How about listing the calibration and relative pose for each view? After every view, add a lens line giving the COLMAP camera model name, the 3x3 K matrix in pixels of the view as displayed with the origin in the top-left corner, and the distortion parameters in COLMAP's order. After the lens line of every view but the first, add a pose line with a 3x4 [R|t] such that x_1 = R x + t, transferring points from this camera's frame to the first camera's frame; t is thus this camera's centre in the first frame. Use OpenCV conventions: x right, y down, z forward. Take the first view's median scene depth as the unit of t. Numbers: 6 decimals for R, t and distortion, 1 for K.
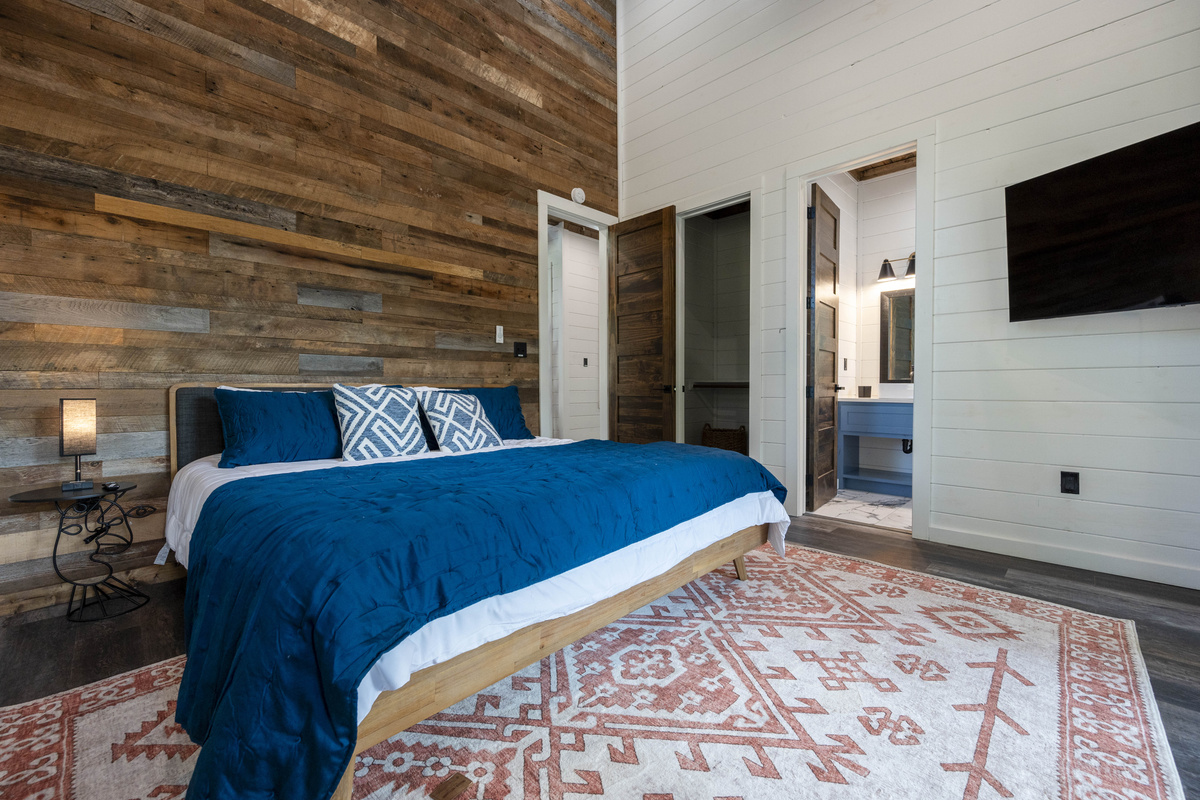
lens RADIAL K [[483.6, 0, 608.5], [0, 483.6, 397.9], [0, 0, 1]] dist [0.000441, -0.000113]
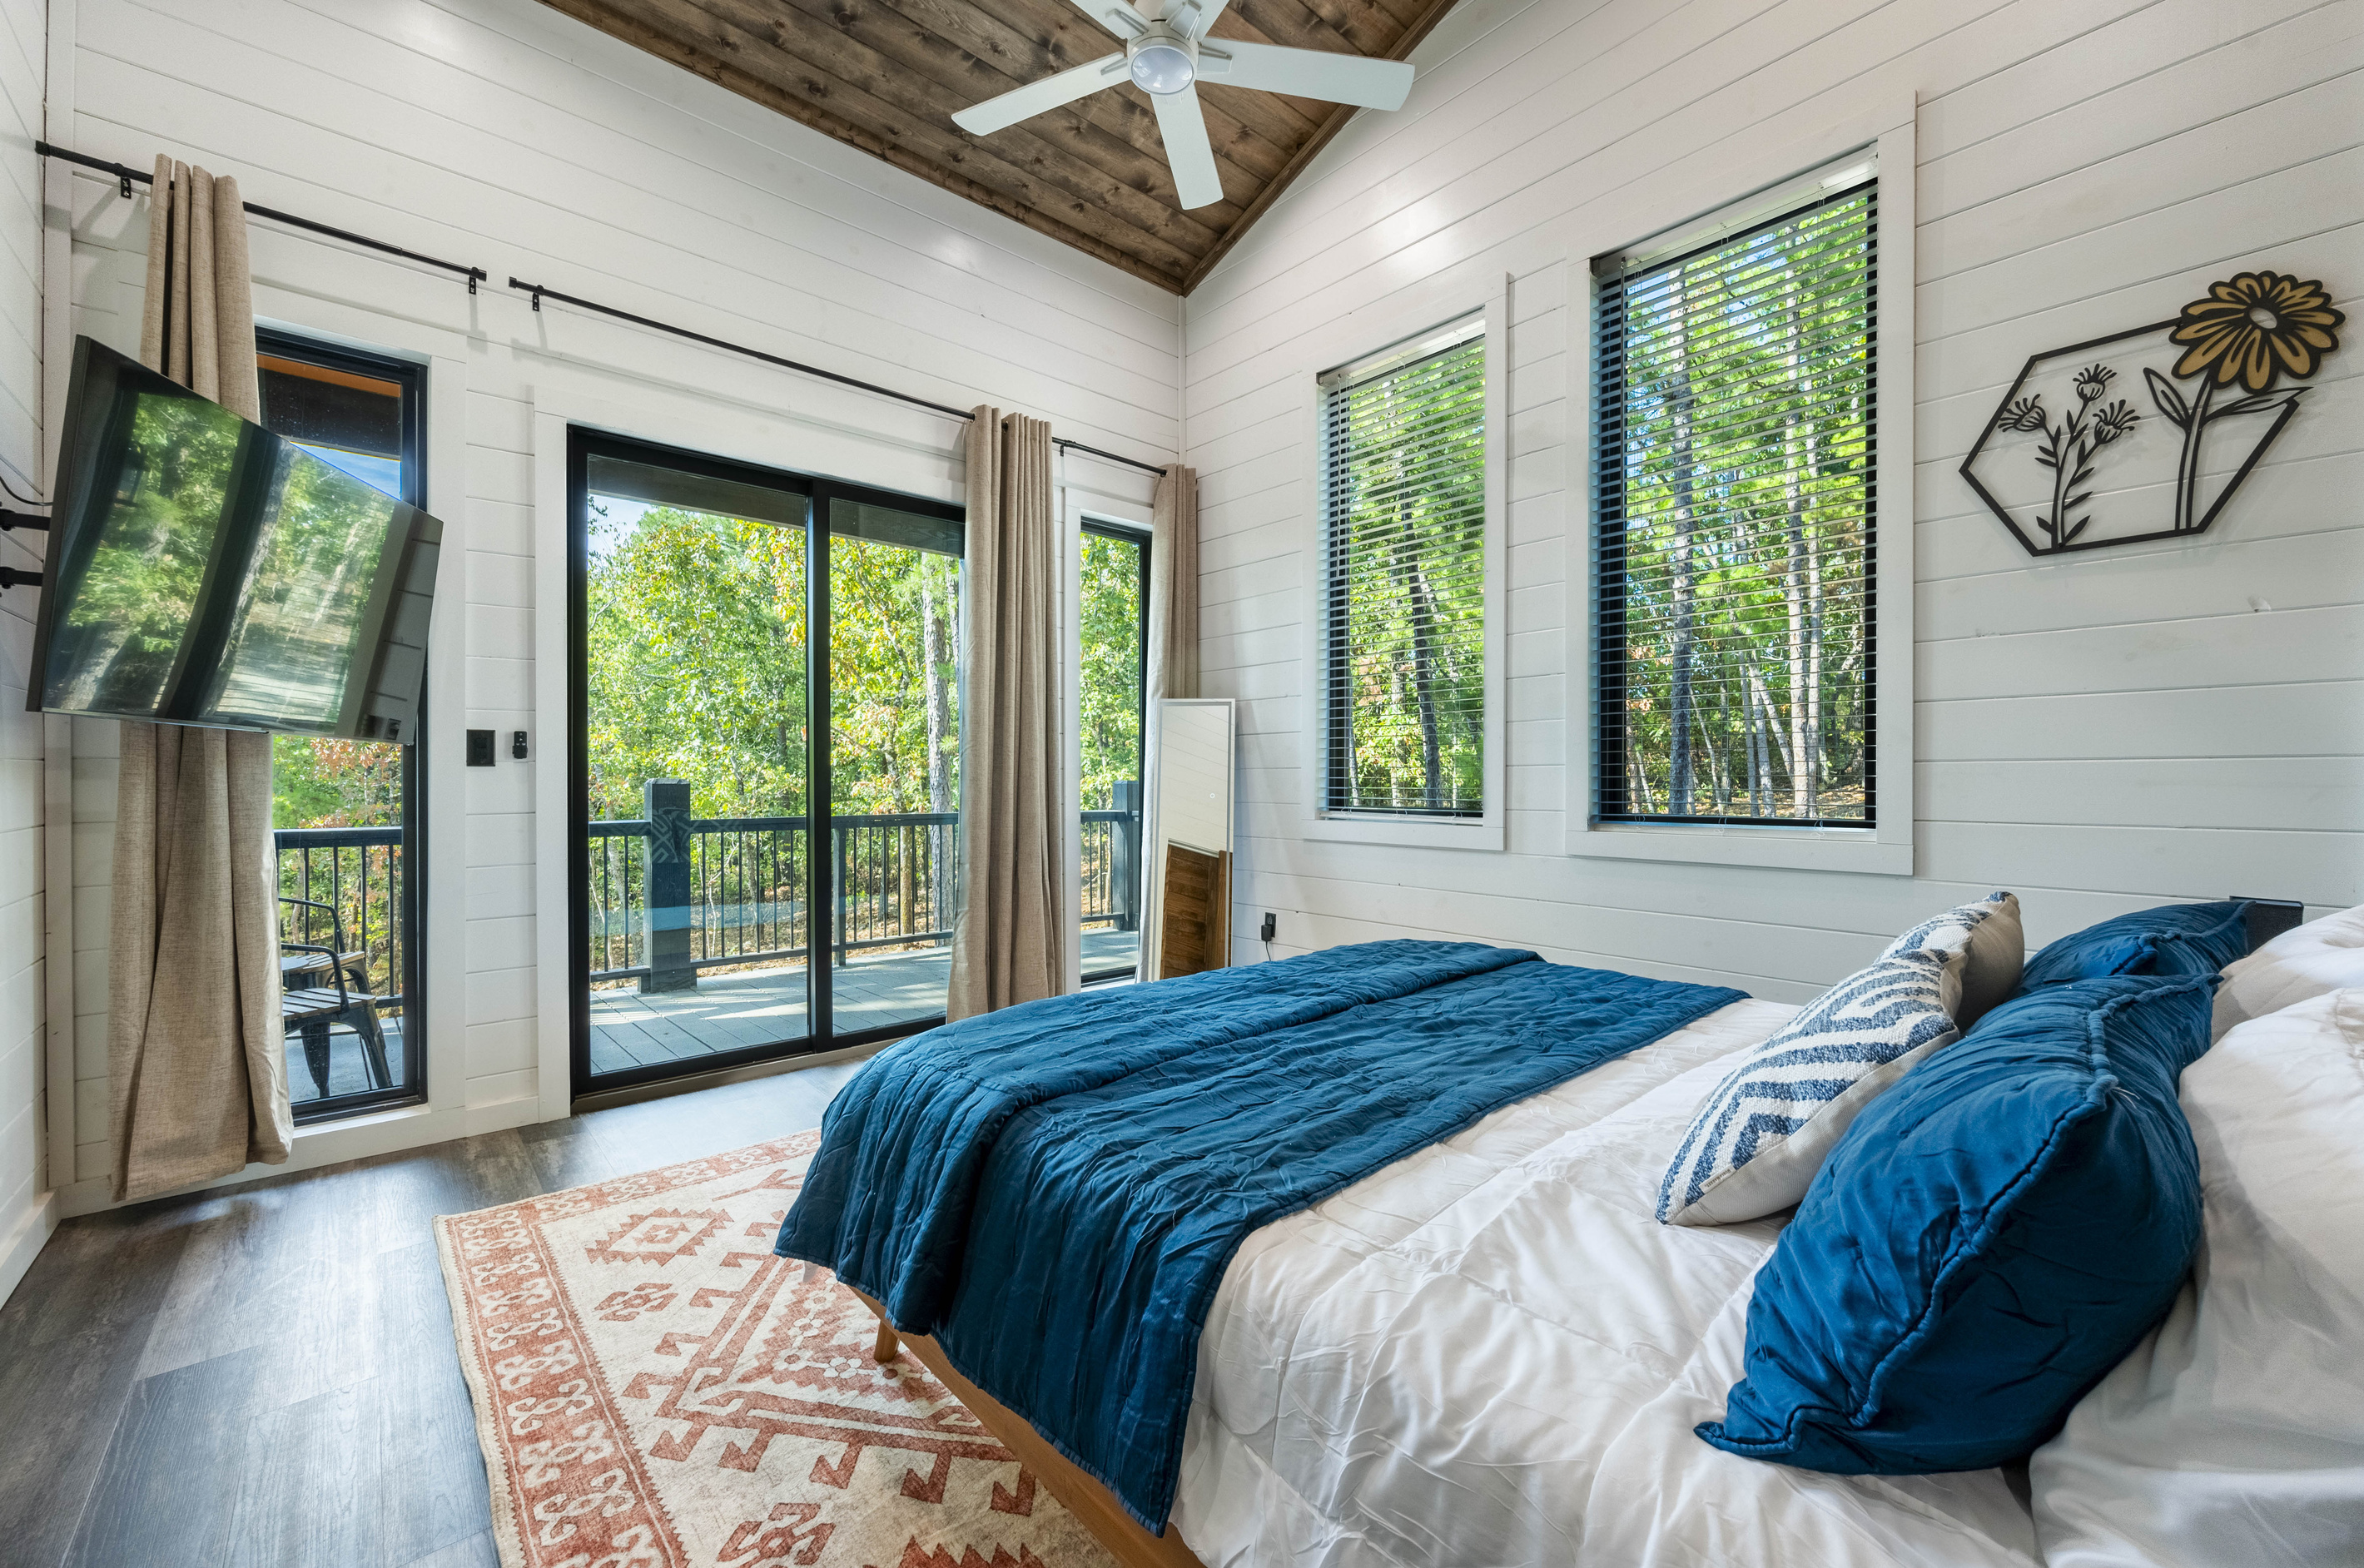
lens RADIAL K [[936.5, 0, 1210.6], [0, 936.5, 778.7], [0, 0, 1]] dist [0.000195, -0.000222]
pose [[-0.998079, 0.002051, 0.061920, -0.042409], [0.003633, 0.999670, 0.025434, -0.119956], [-0.061848, 0.025610, -0.997757, 1.572863]]
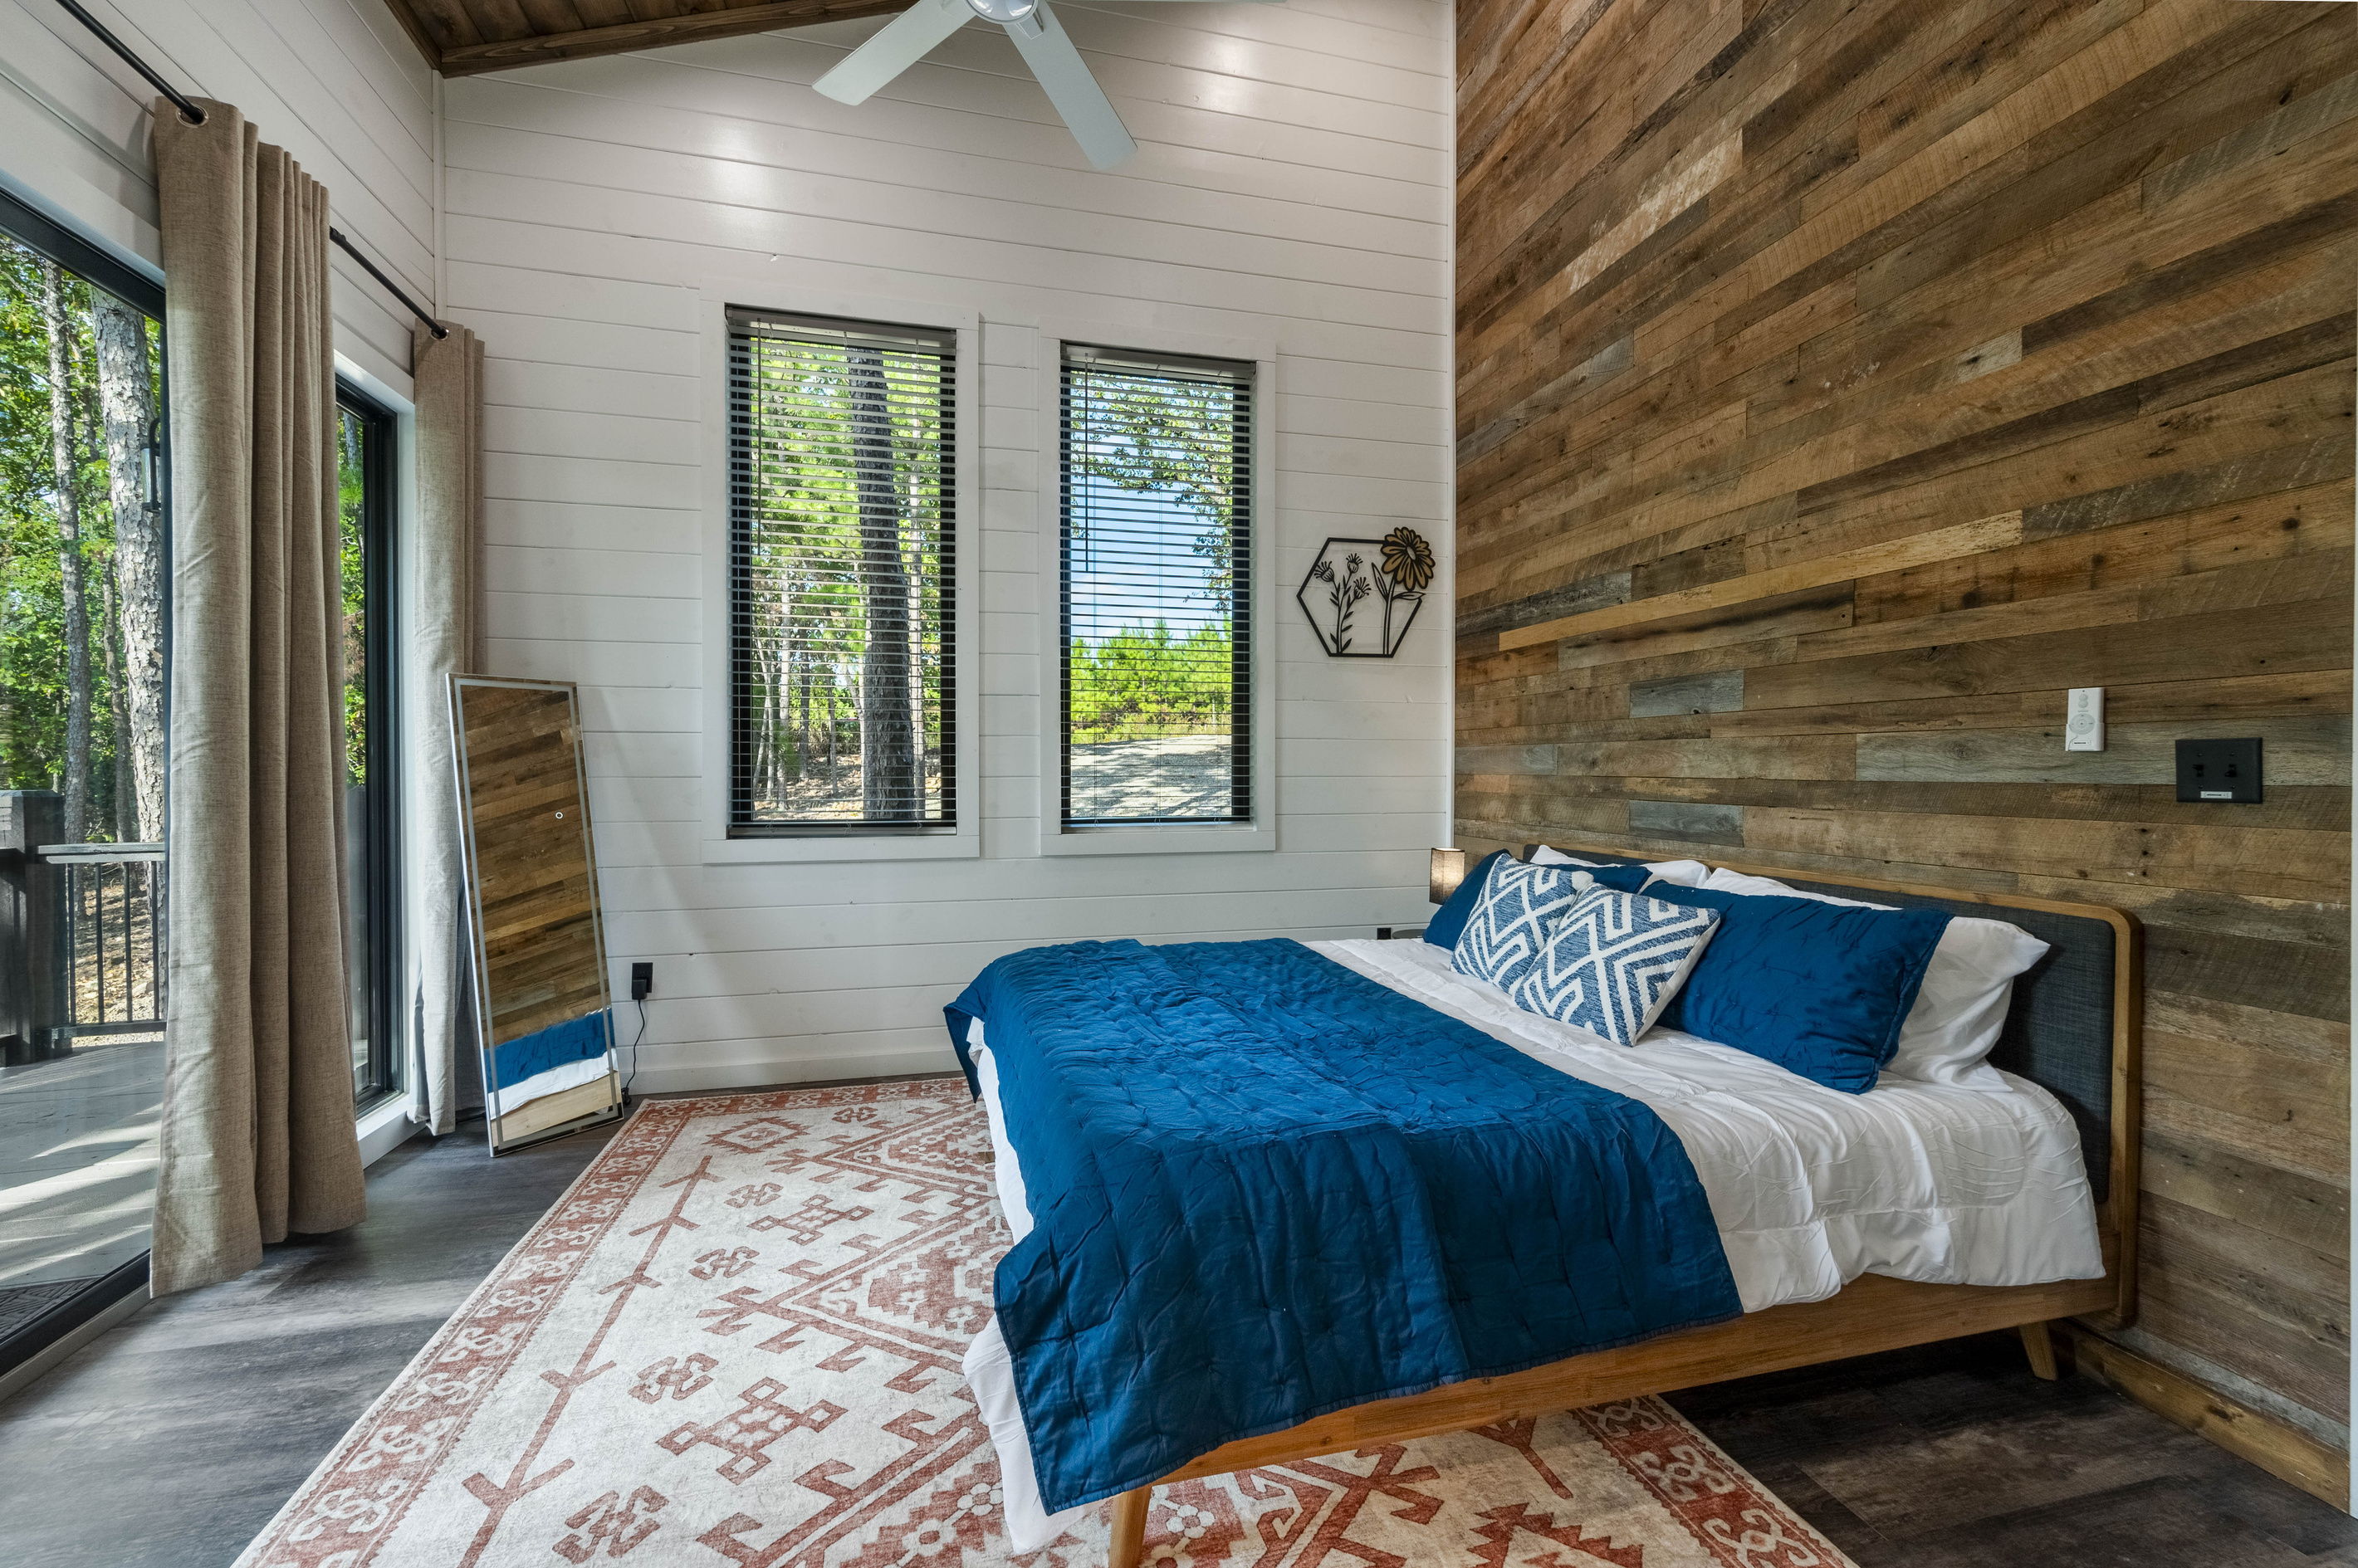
lens RADIAL K [[934.1, 0, 1165.1], [0, 934.1, 778.7], [0, 0, 1]] dist [0.000195, -0.000222]
pose [[-0.535918, 0.008654, -0.844226, 0.693421], [-0.020948, 0.999503, 0.023544, -0.140317], [0.844010, 0.030302, -0.535471, 1.192479]]
